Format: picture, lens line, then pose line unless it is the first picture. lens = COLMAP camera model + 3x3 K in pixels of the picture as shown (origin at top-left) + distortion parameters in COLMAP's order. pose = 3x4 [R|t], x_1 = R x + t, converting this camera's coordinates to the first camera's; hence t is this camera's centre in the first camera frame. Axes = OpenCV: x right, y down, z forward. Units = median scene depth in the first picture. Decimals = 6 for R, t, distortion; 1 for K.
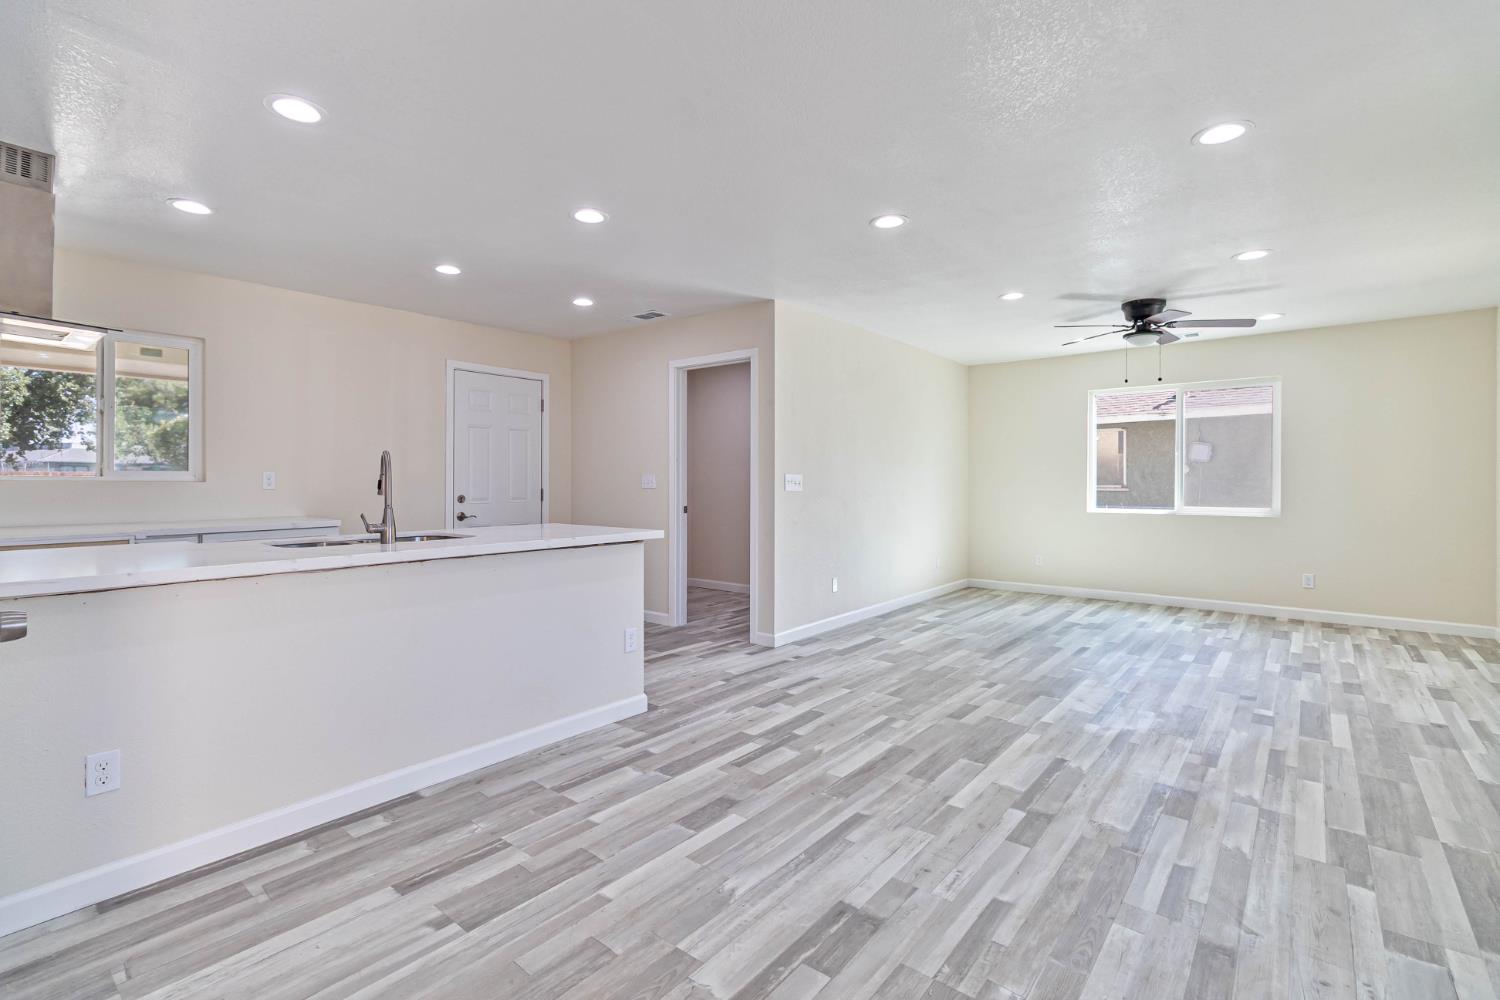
lens RADIAL K [[693.3, 0, 740.5], [0, 693.3, 480.3], [0, 0, 1]] dist [0.001415, 0.000635]
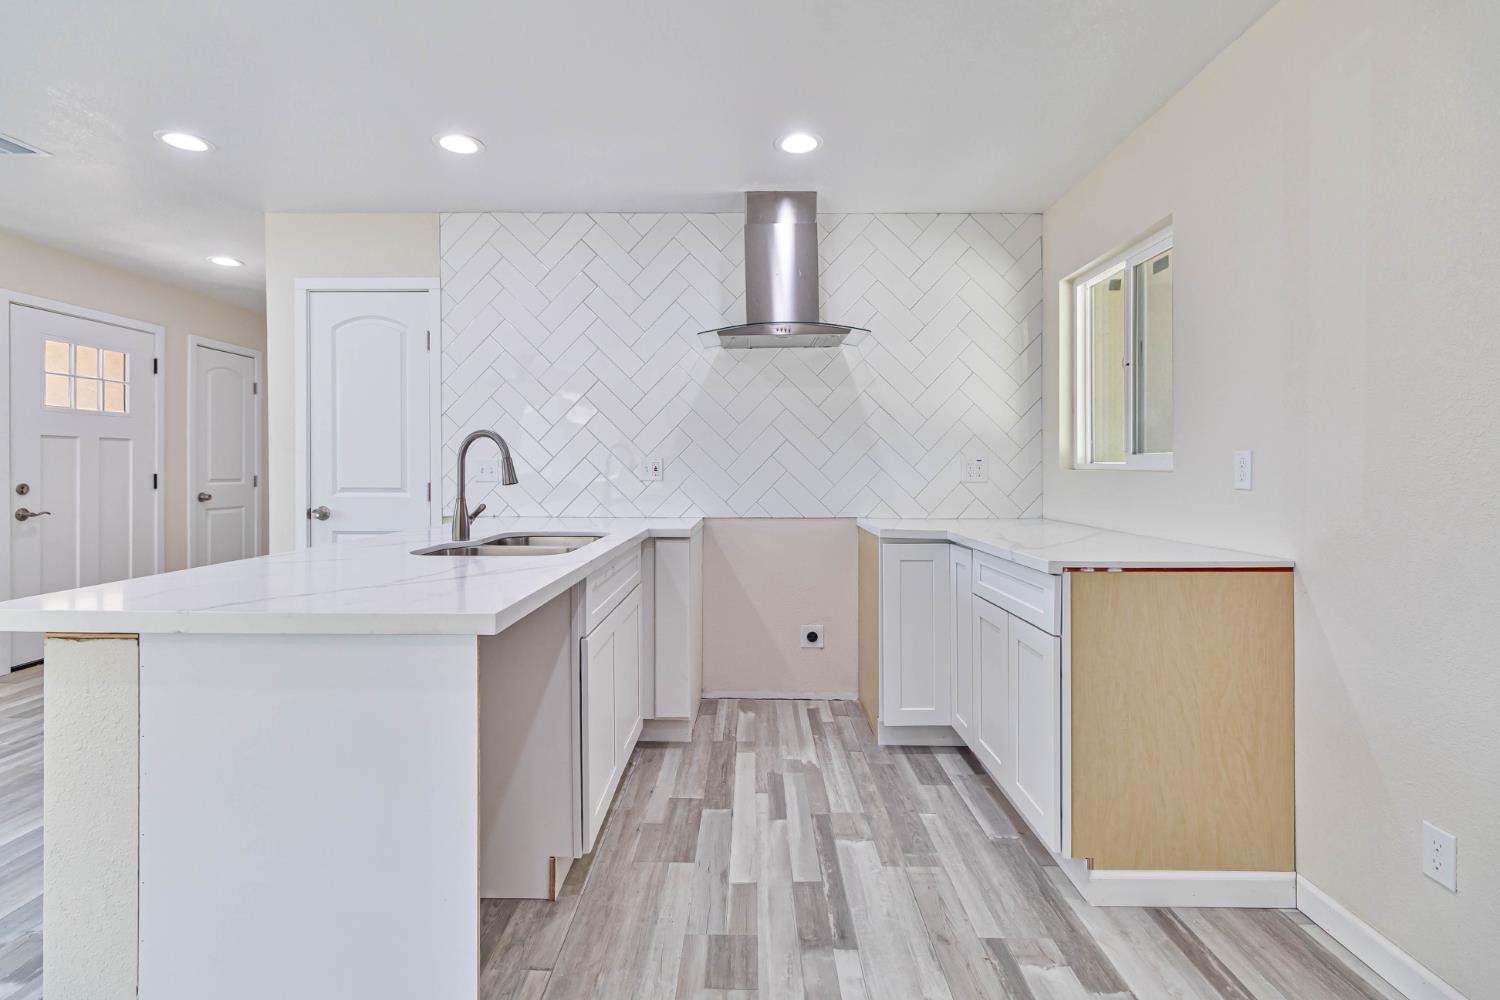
lens RADIAL K [[693.3, 0, 736.7], [0, 693.3, 475.4], [0, 0, 1]] dist [0.001415, 0.000635]
pose [[-0.778223, 0.001431, -0.627986, -0.182354], [-0.005084, 0.999950, 0.008580, 0.001213], [0.627967, 0.009870, -0.778177, 1.468976]]
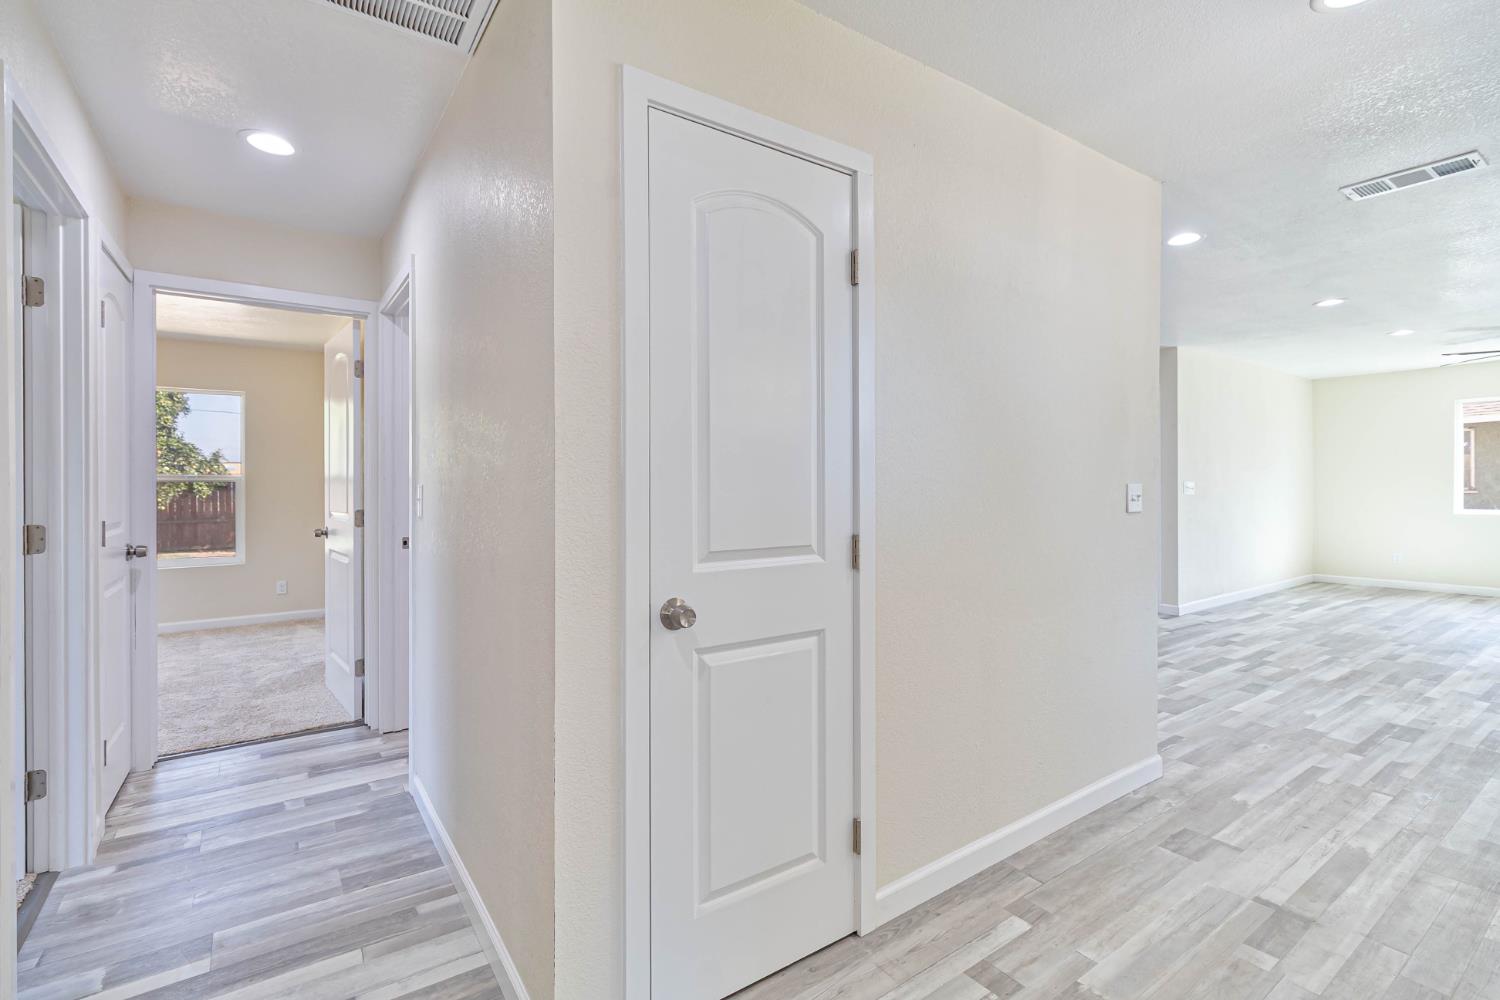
lens RADIAL K [[693.3, 0, 741.0], [0, 693.3, 489.6], [0, 0, 1]] dist [0.001415, 0.000635]
pose [[0.963852, -0.006450, -0.266360, -0.541504], [0.008337, 0.999948, 0.005955, -0.013612], [0.266308, -0.007961, 0.963855, -0.645903]]
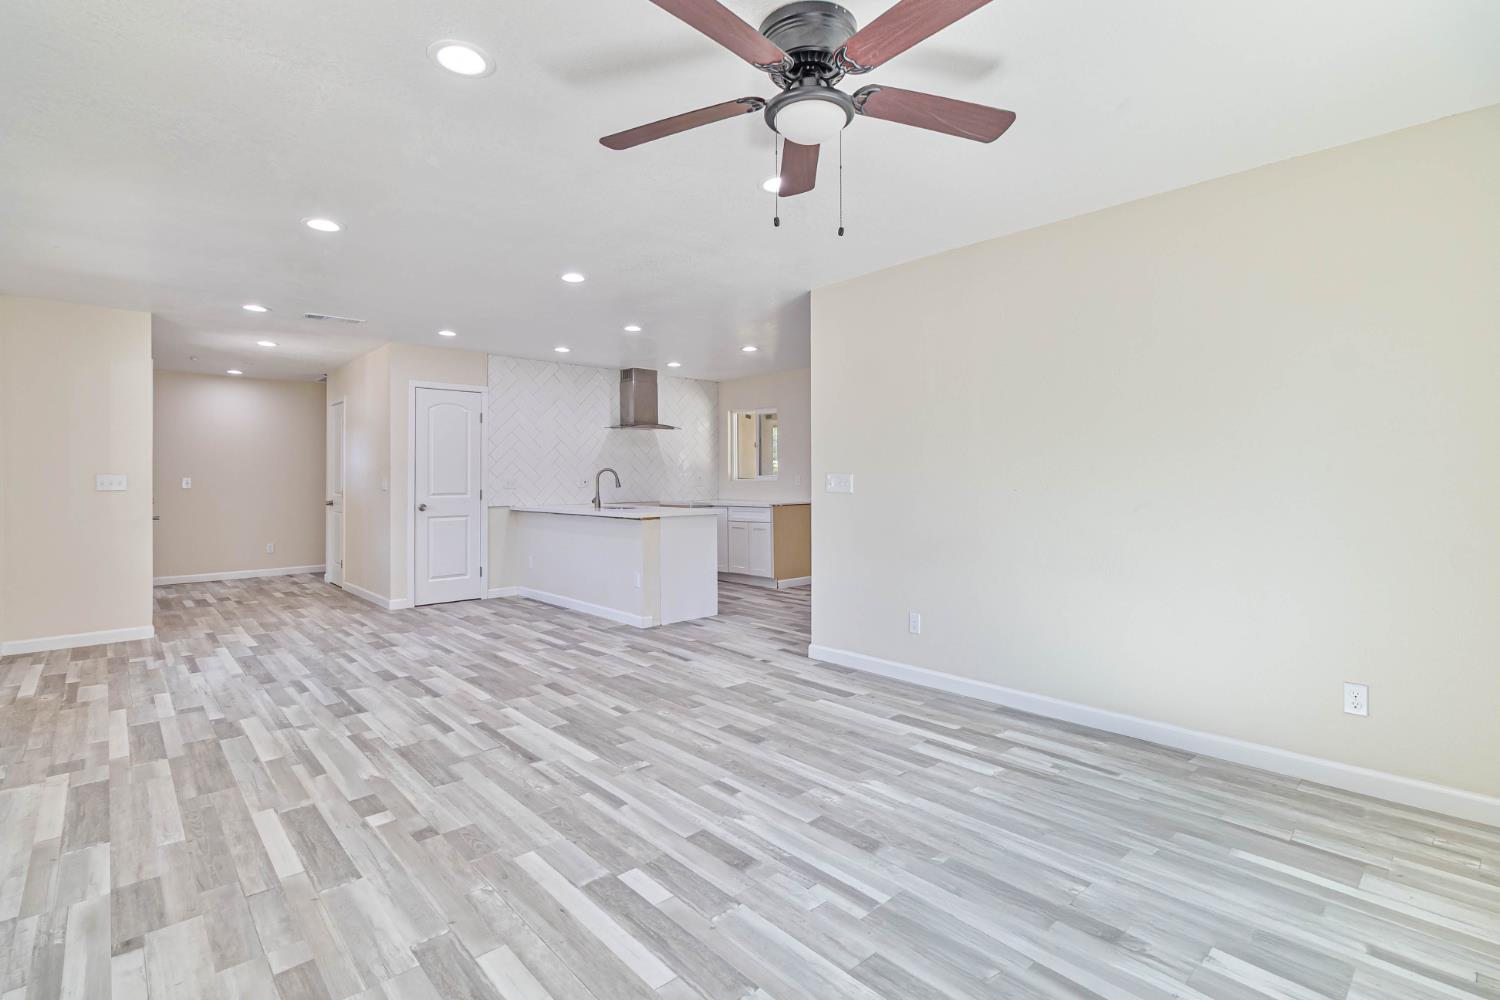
lens RADIAL K [[693.3, 0, 756.7], [0, 693.3, 480.1], [0, 0, 1]] dist [0.001415, 0.000635]
pose [[-0.129973, 0.000129, -0.991518, 1.372664], [0.003000, 0.999995, -0.000264, -0.002466], [0.991513, -0.003008, -0.129973, 1.443880]]
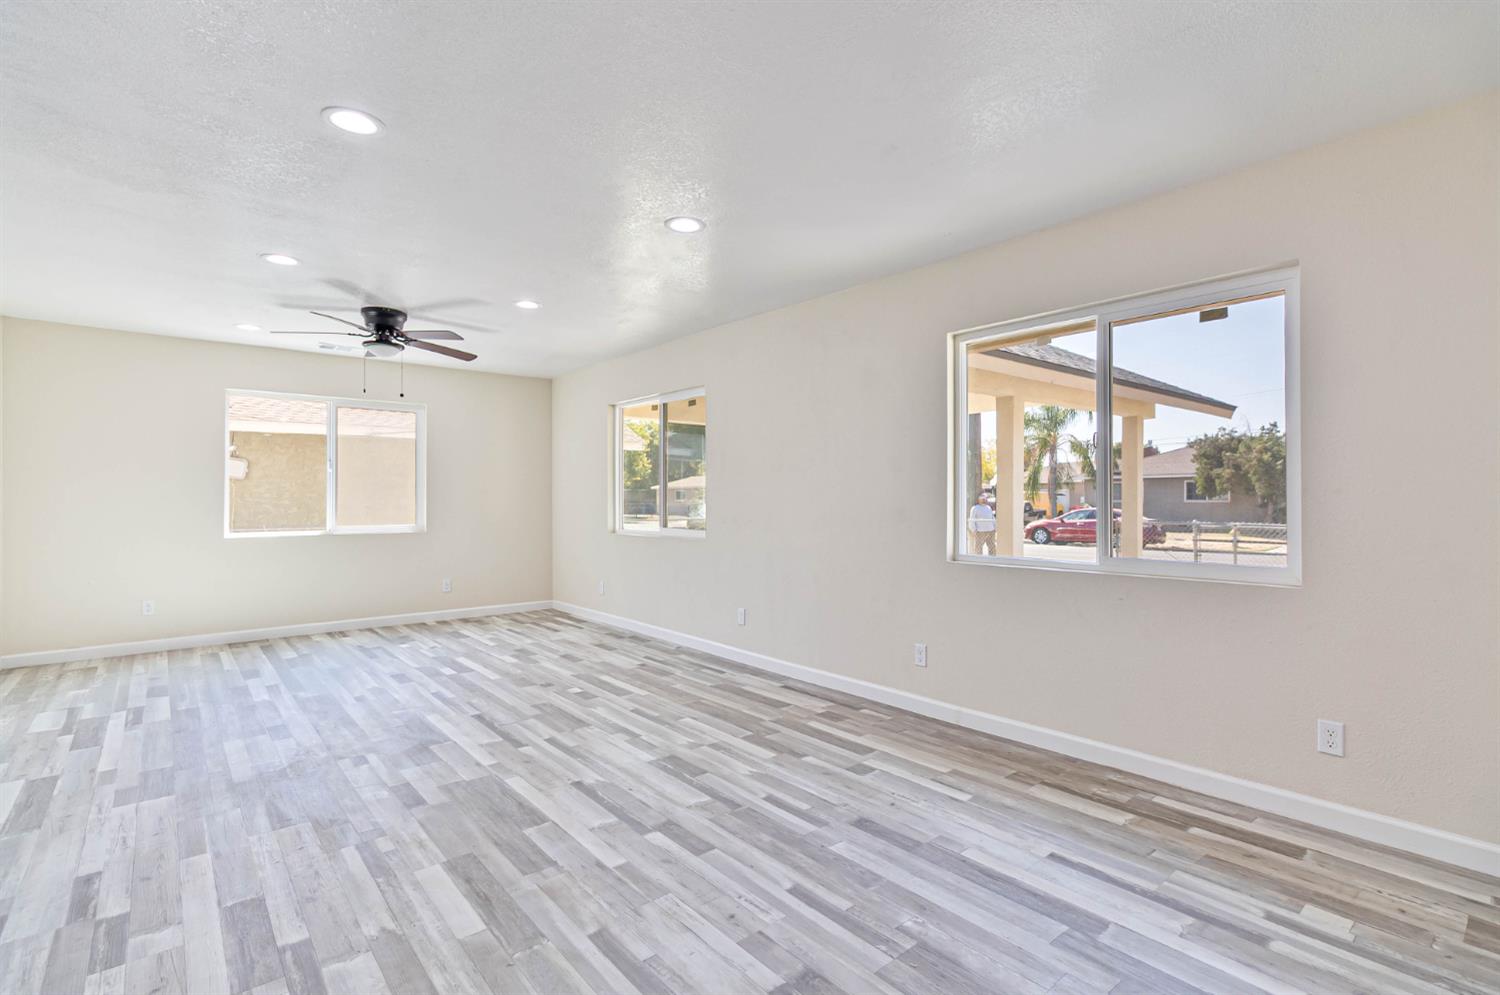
lens RADIAL K [[693.3, 0, 762.3], [0, 693.3, 491.8], [0, 0, 1]] dist [0.001415, 0.000635]
pose [[0.165267, 0.008781, 0.986210, -0.381646], [0.000764, 0.999959, -0.009031, -0.001027], [-0.986249, 0.002246, 0.165253, 0.470765]]
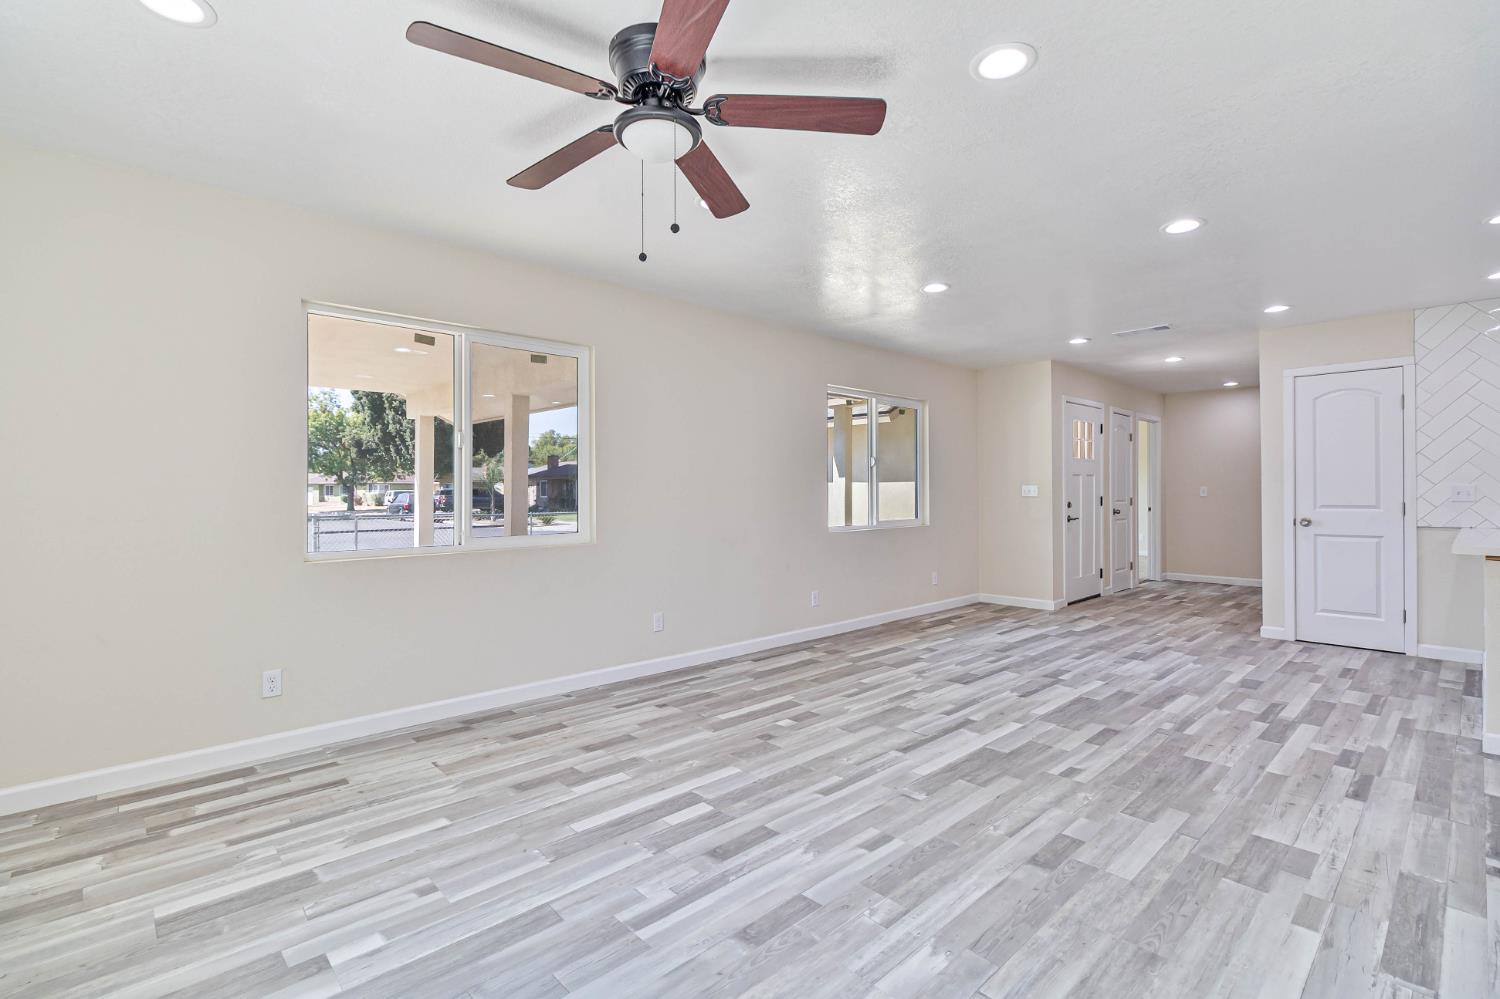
lens RADIAL K [[693.3, 0, 744.5], [0, 693.3, 486.1], [0, 0, 1]] dist [0.001415, 0.000635]
pose [[-0.992218, 0.000826, 0.124511, 0.678963], [-0.000147, 0.999970, -0.007798, 0.000946], [-0.124514, -0.007756, -0.992188, 1.973058]]
